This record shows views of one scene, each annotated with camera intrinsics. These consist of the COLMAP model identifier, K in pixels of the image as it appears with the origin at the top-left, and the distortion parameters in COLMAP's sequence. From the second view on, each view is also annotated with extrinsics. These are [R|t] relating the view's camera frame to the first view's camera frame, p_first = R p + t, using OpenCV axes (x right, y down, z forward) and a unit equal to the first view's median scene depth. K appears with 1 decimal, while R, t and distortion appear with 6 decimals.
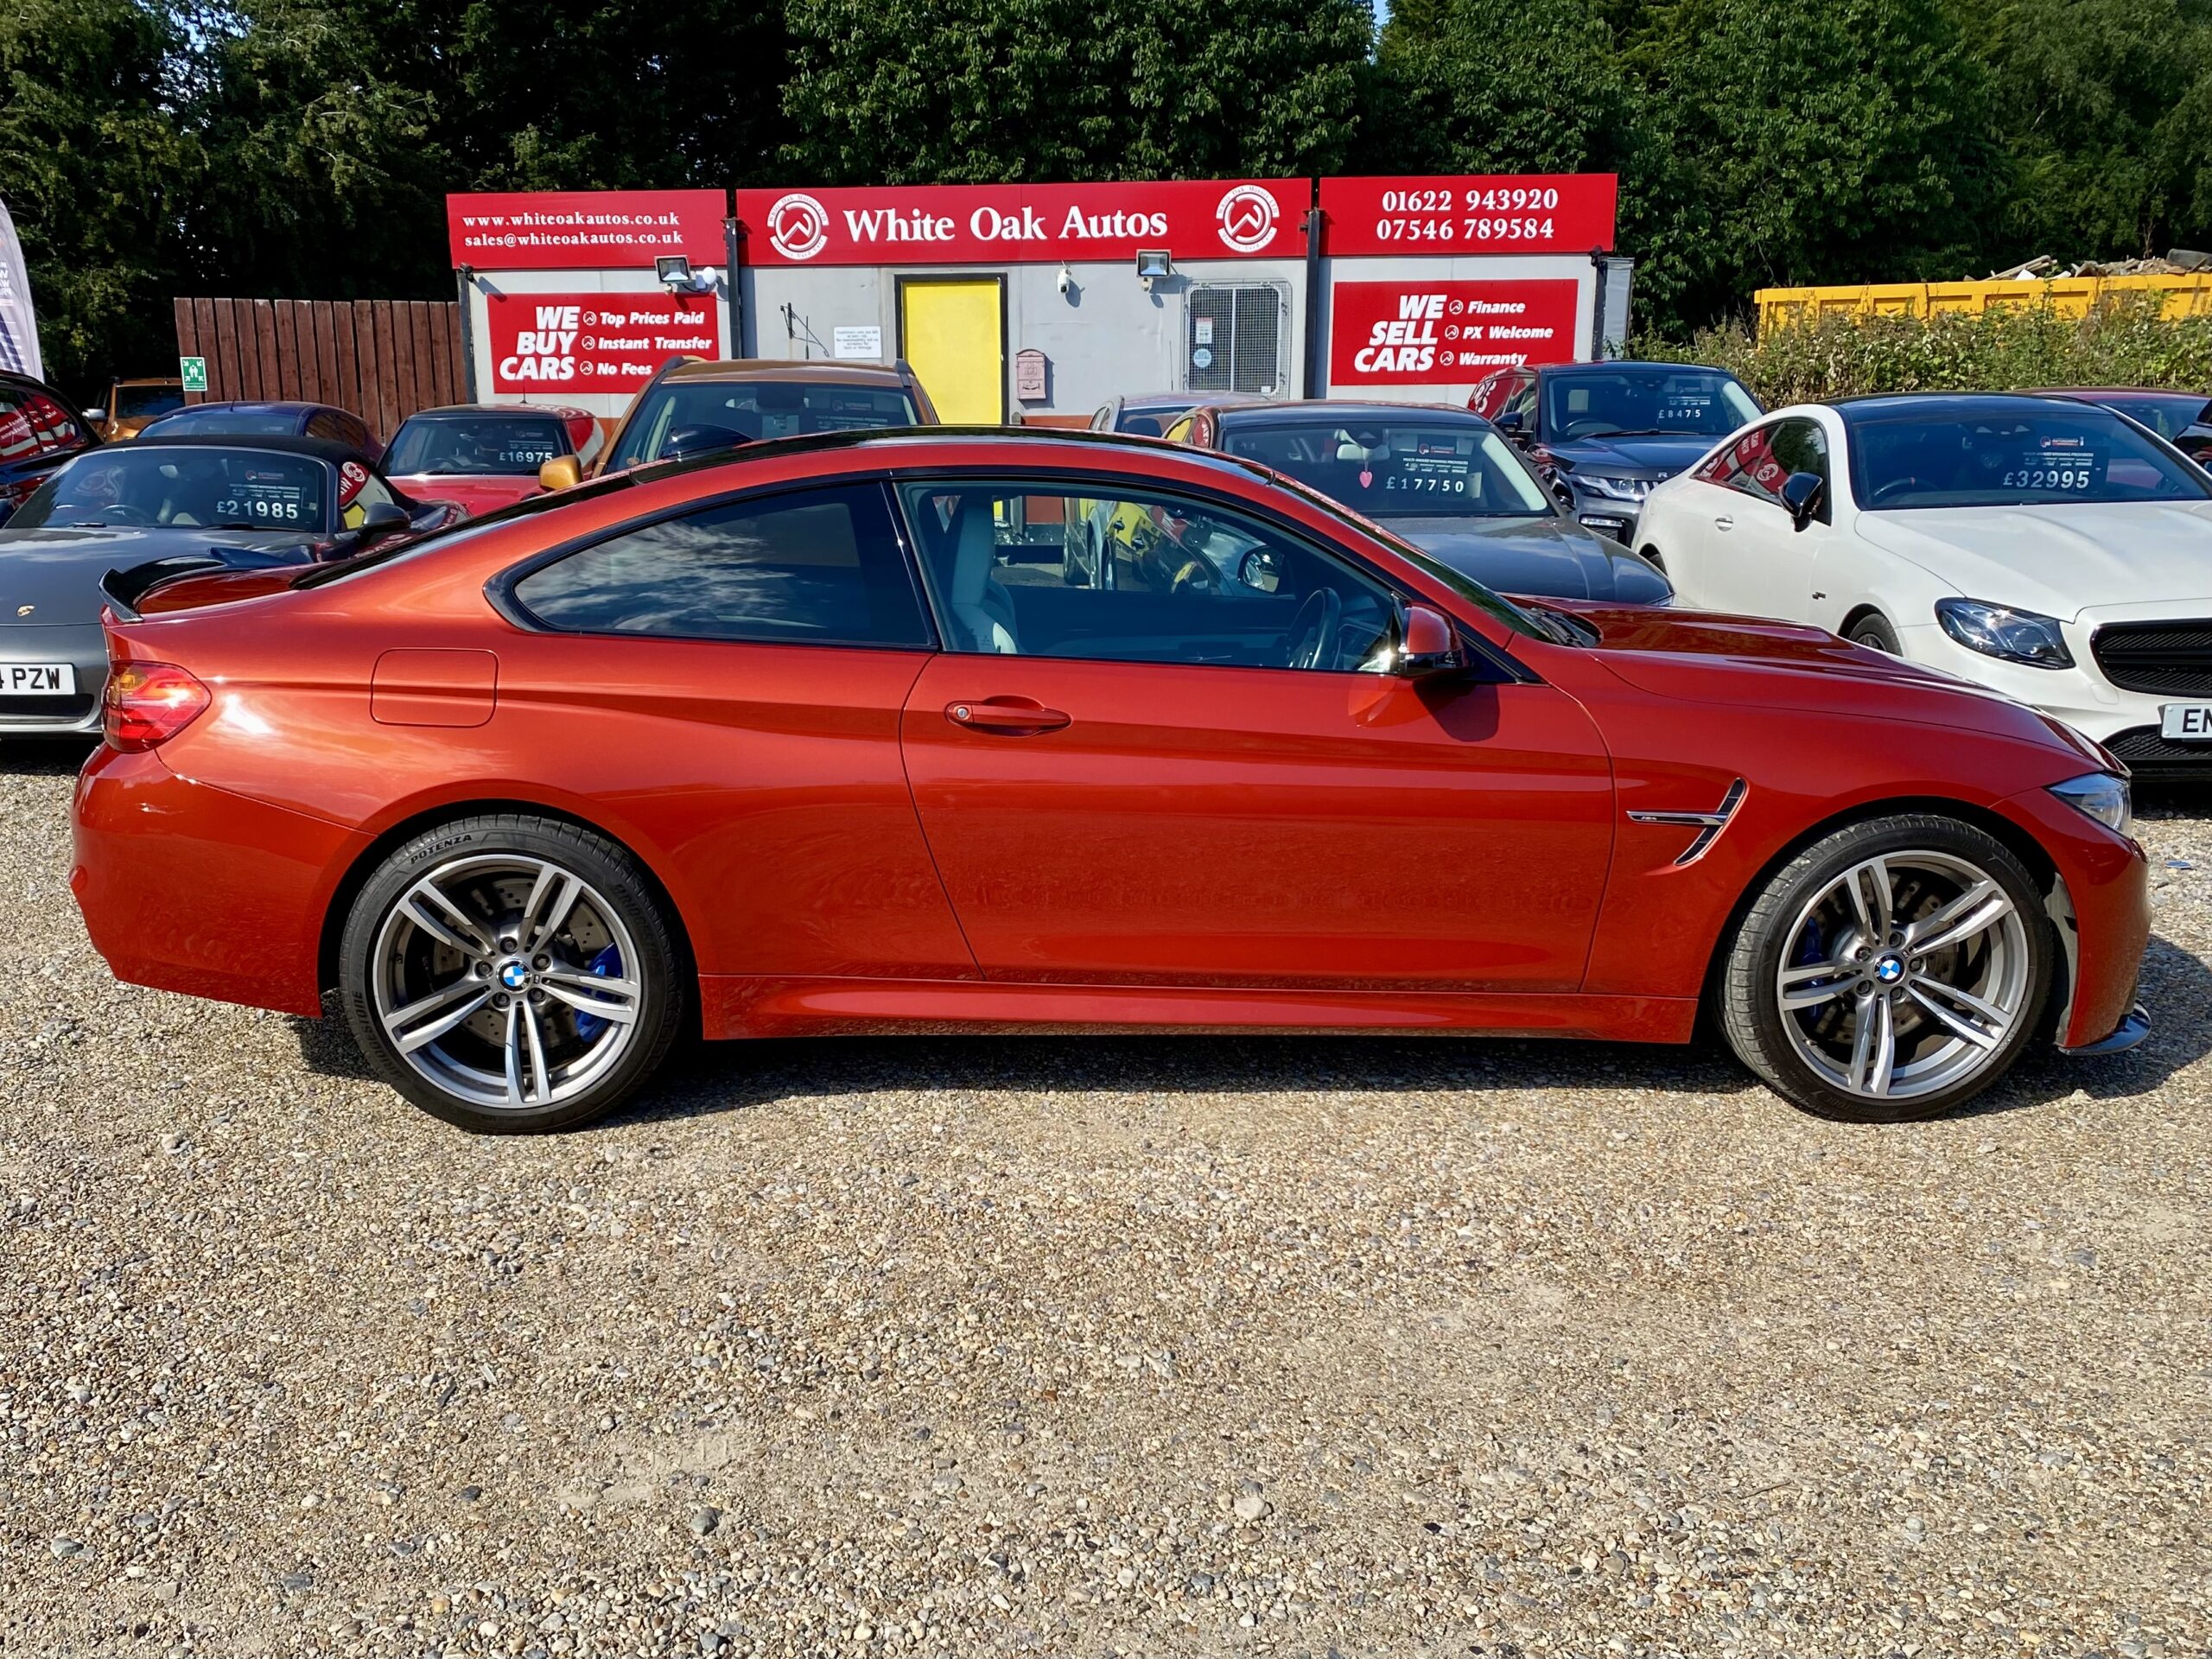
lens RADIAL K [[1986.4, 0, 1048.0], [0, 1986.4, 904.6], [0, 0, 1]] dist [0.026724, -0.024489]
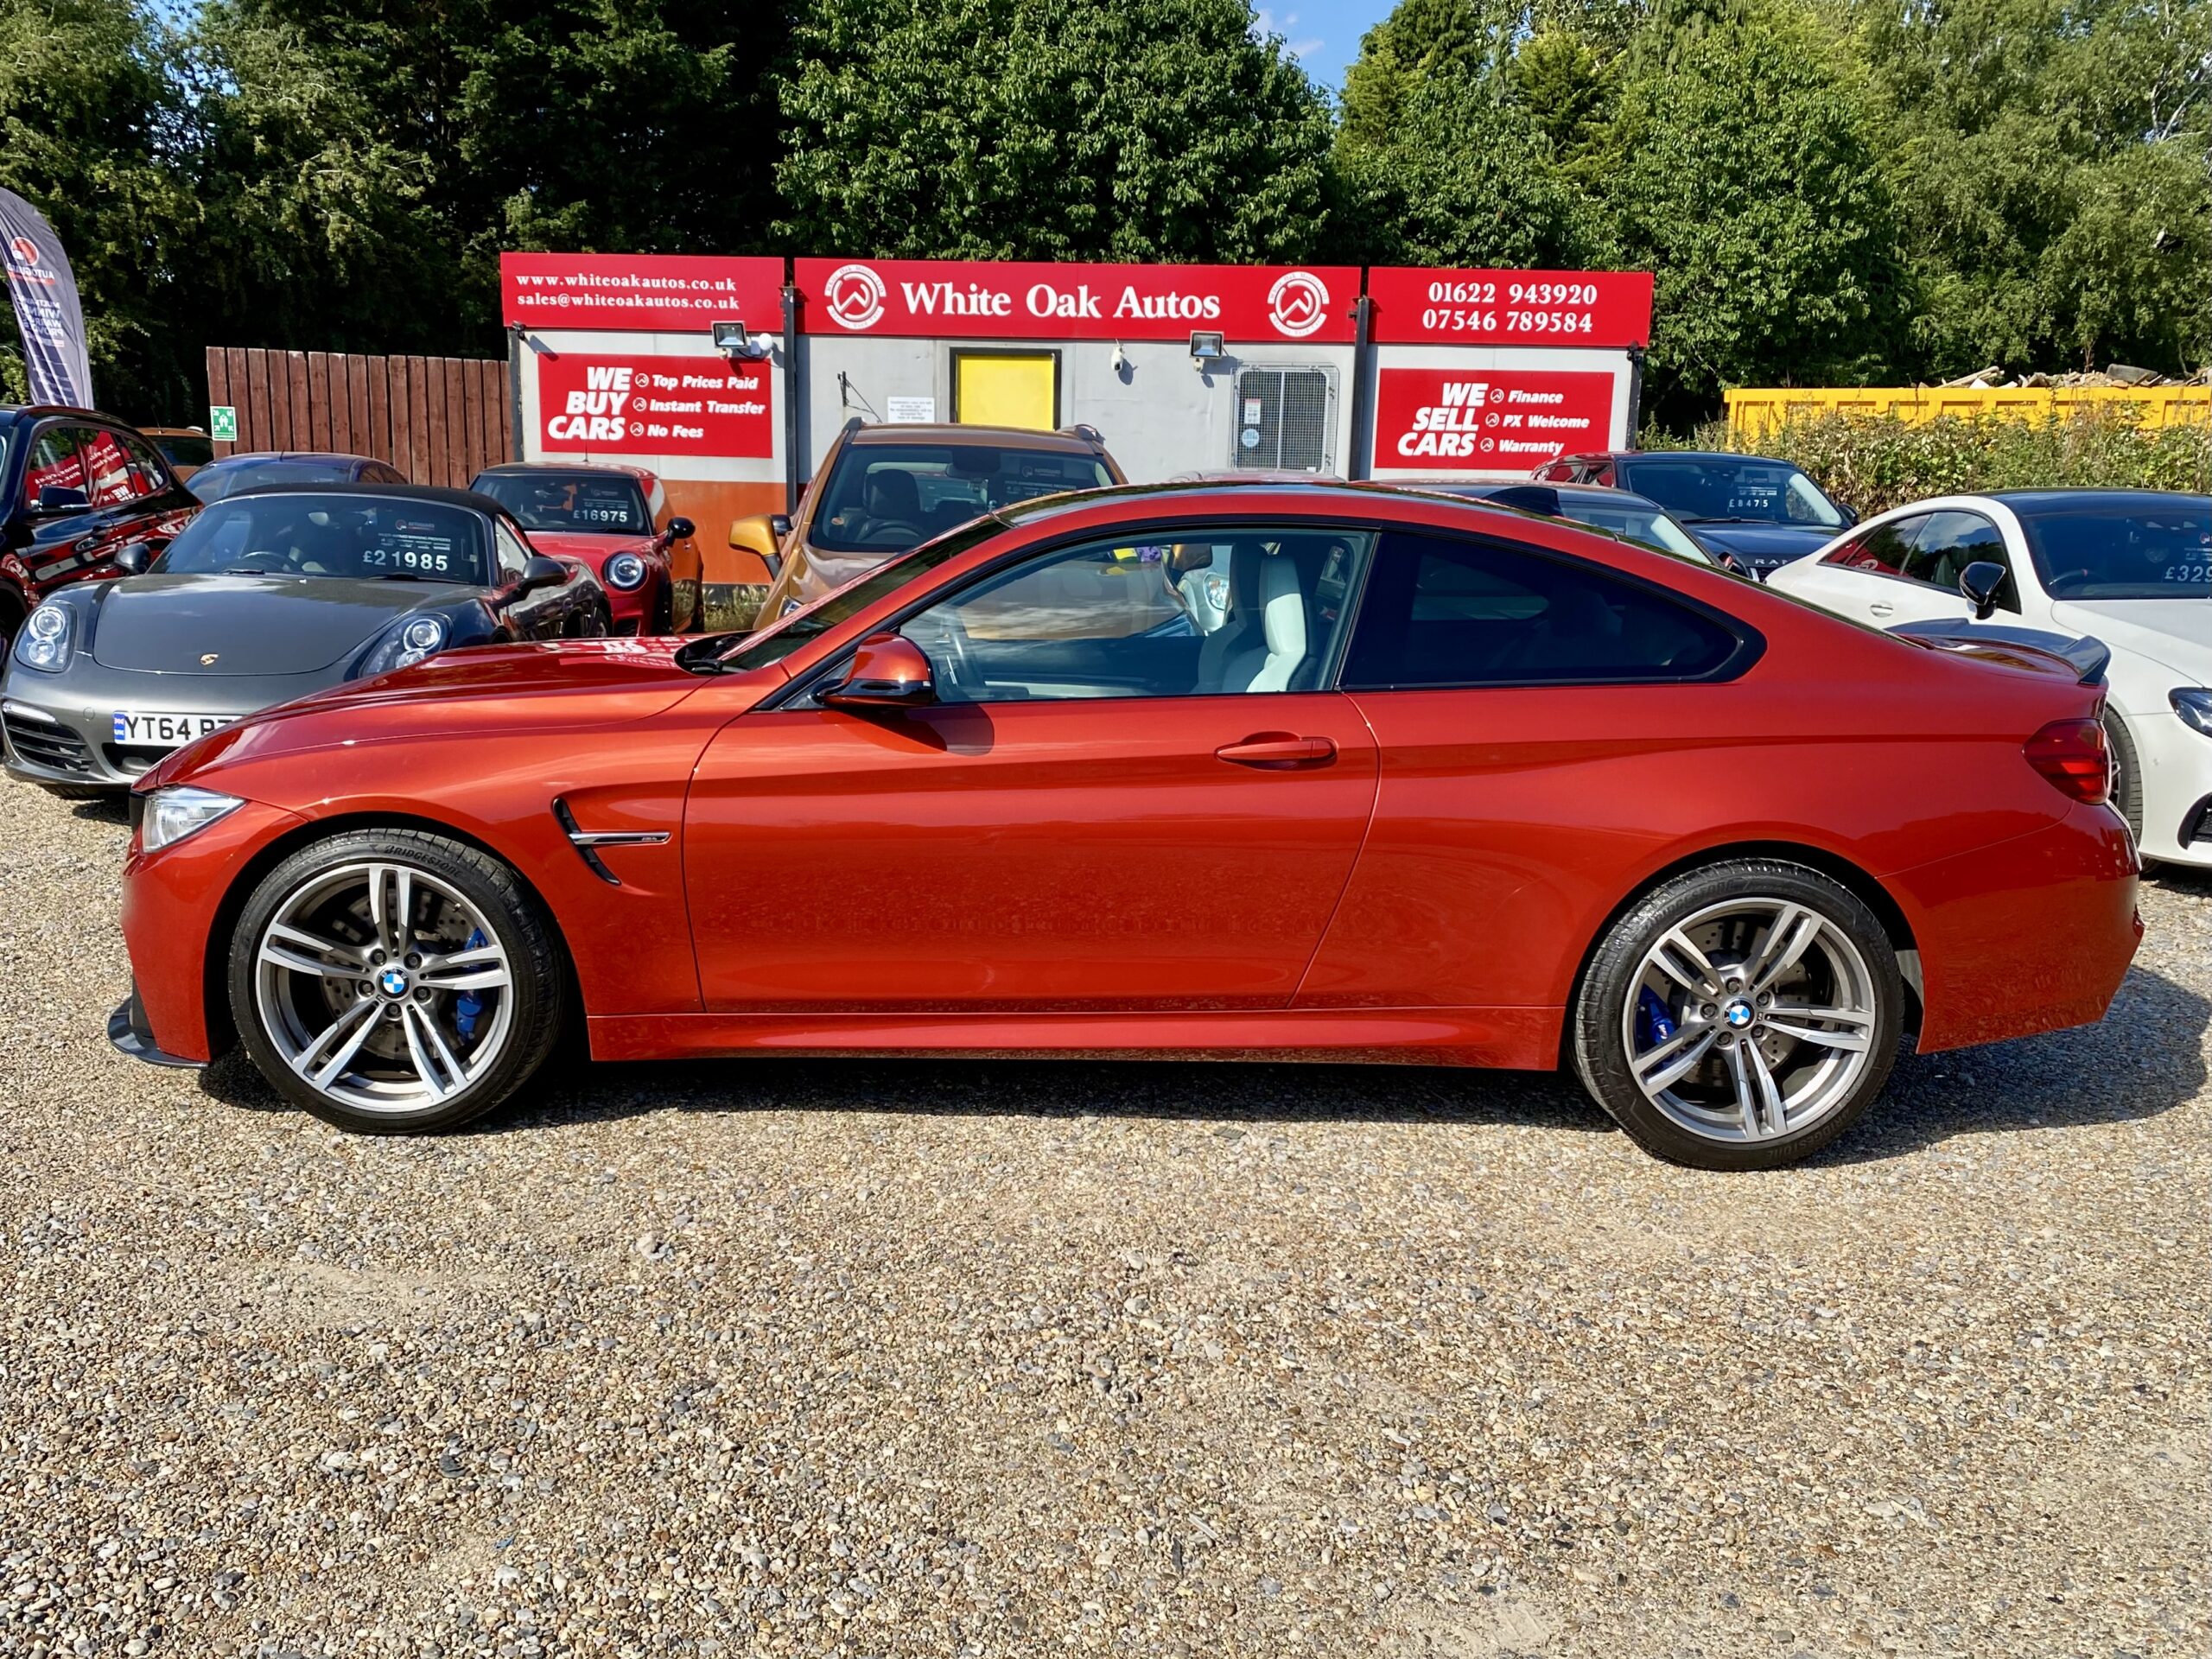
lens RADIAL K [[1930.5, 0, 1098.4], [0, 1930.5, 889.7], [0, 0, 1]] dist [0.075368, -0.149517]
pose [[0.997669, 0.013627, 0.066868, -0.064522], [-0.010981, 0.999148, -0.039777, -0.002207], [-0.067353, 0.038950, 0.996969, 0.021674]]
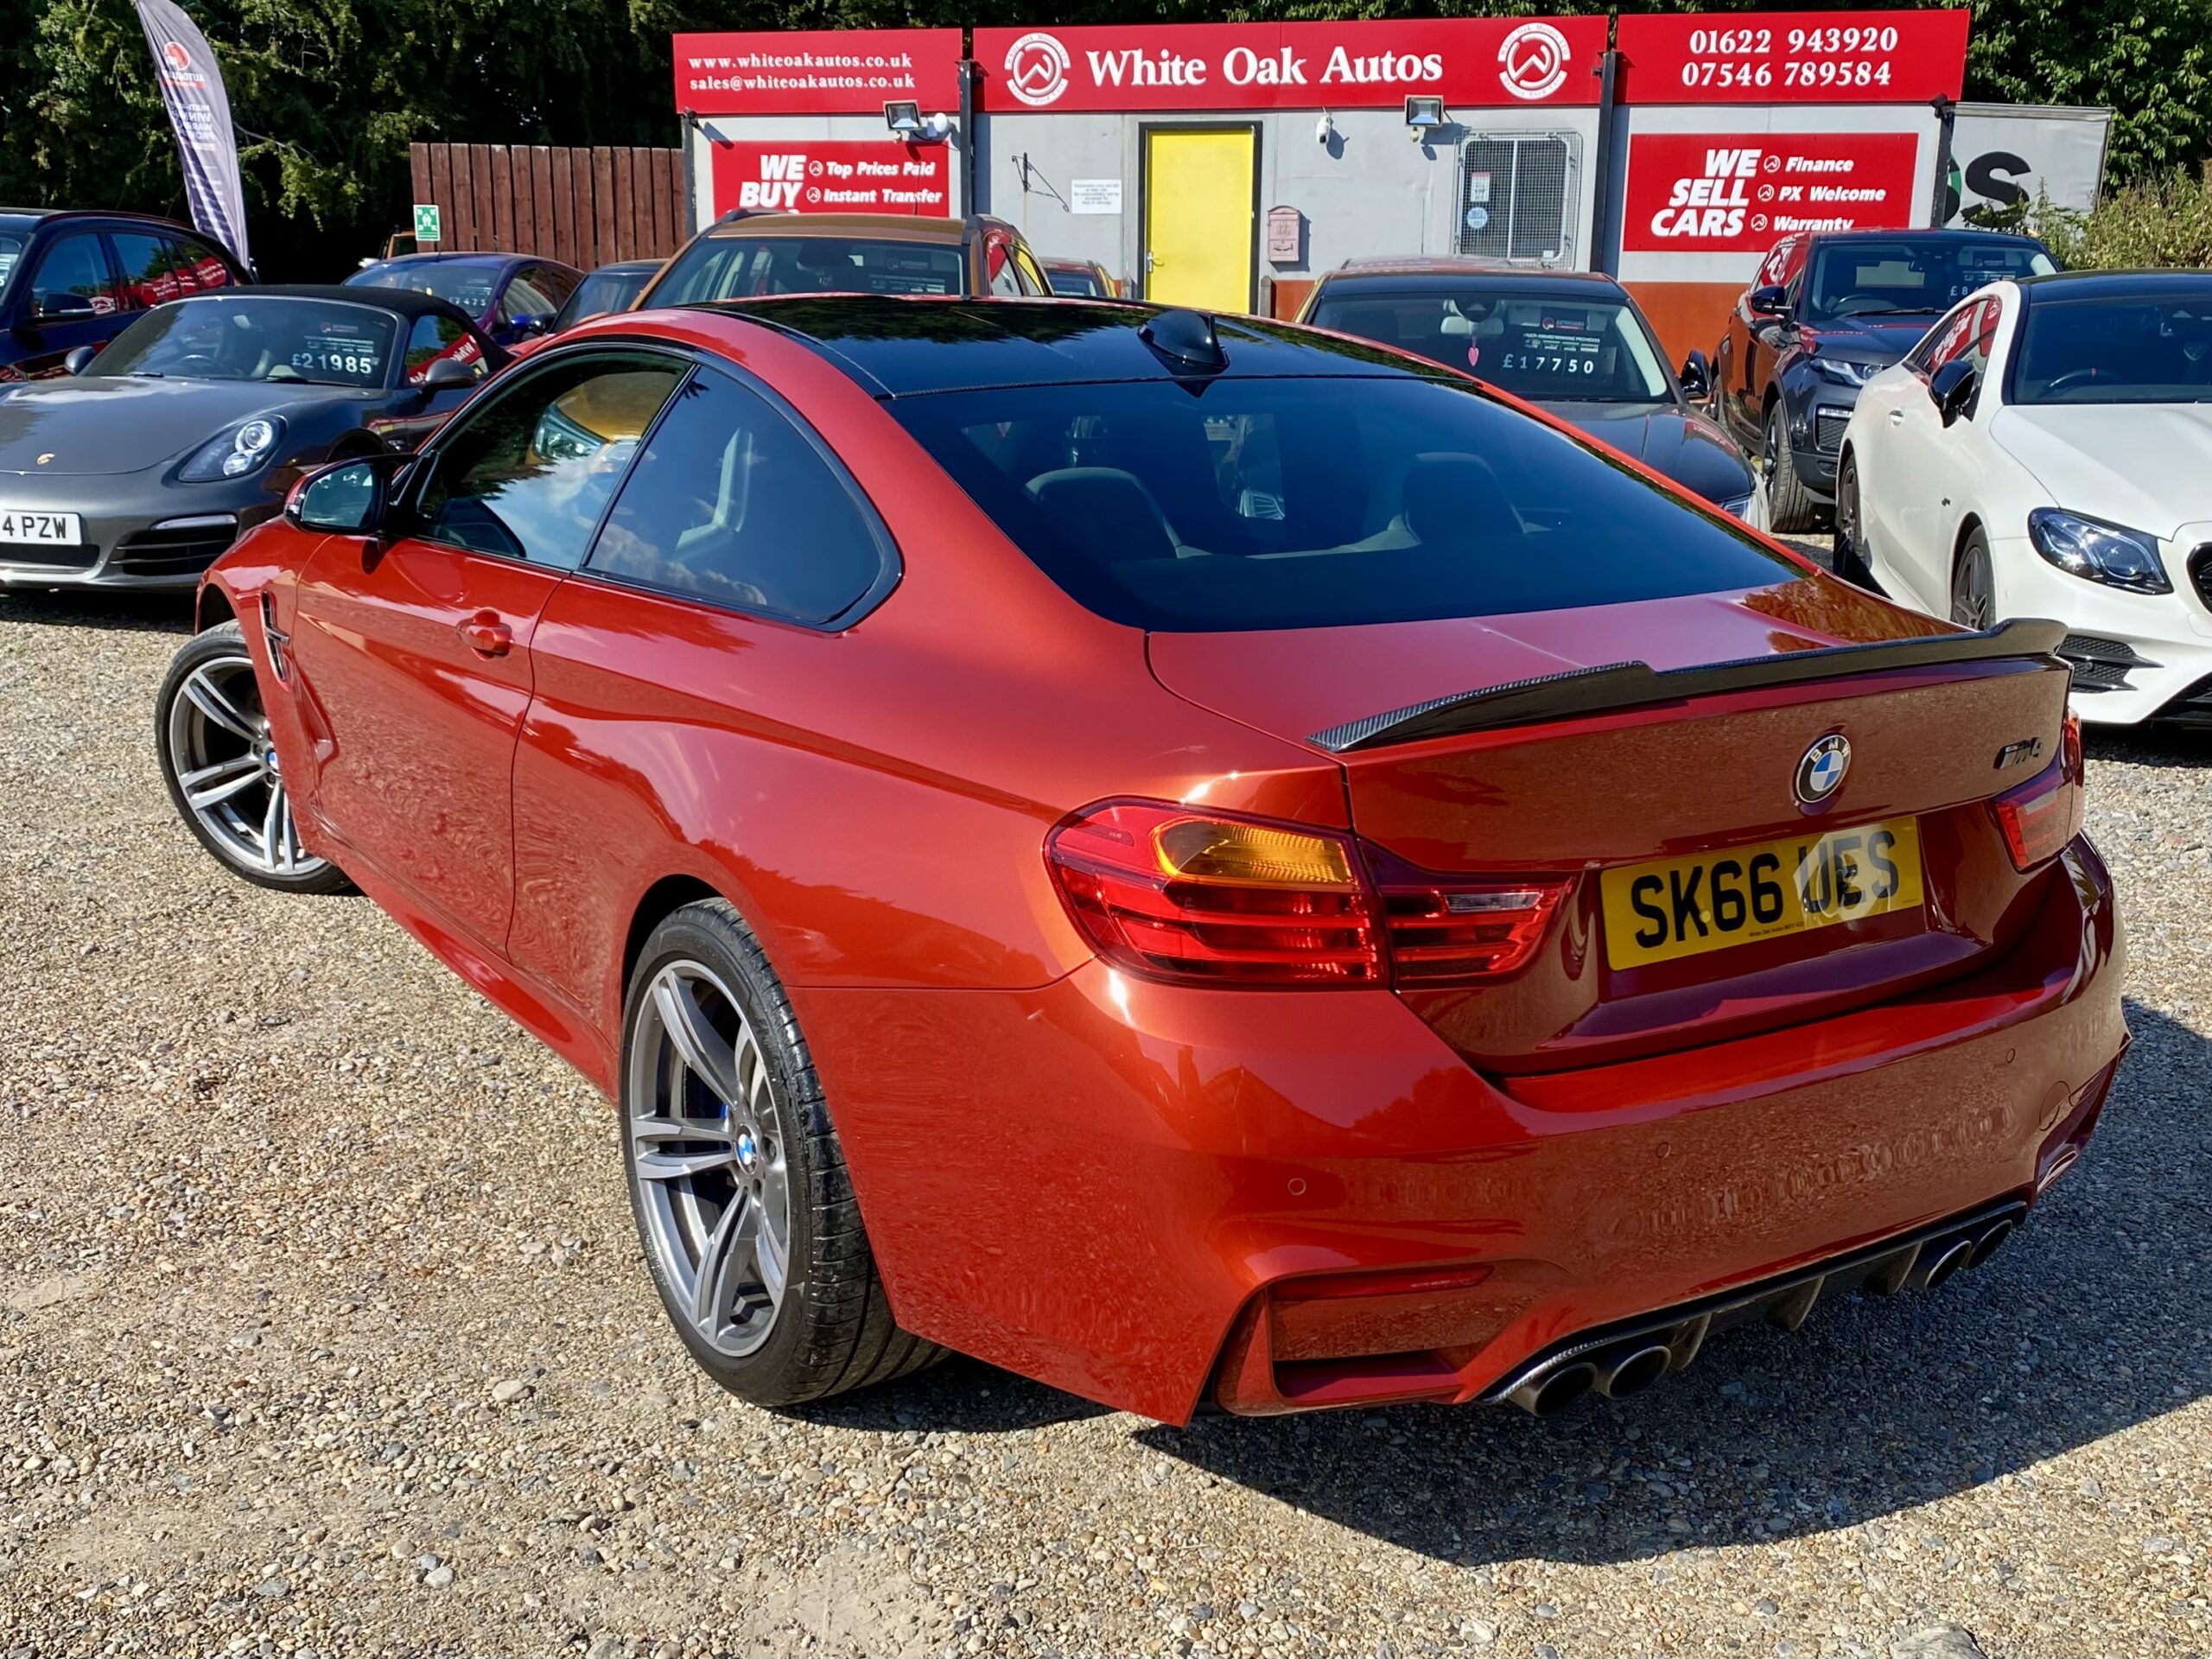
lens RADIAL K [[2197.8, 0, 1107.9], [0, 2197.8, 869.9], [0, 0, 1]] dist [0.040064, -0.088371]
pose [[0.987005, 0.057151, -0.150185, 0.080472], [-0.054041, 0.998233, 0.024712, 0.000552], [0.151332, -0.016275, 0.988349, -0.003984]]
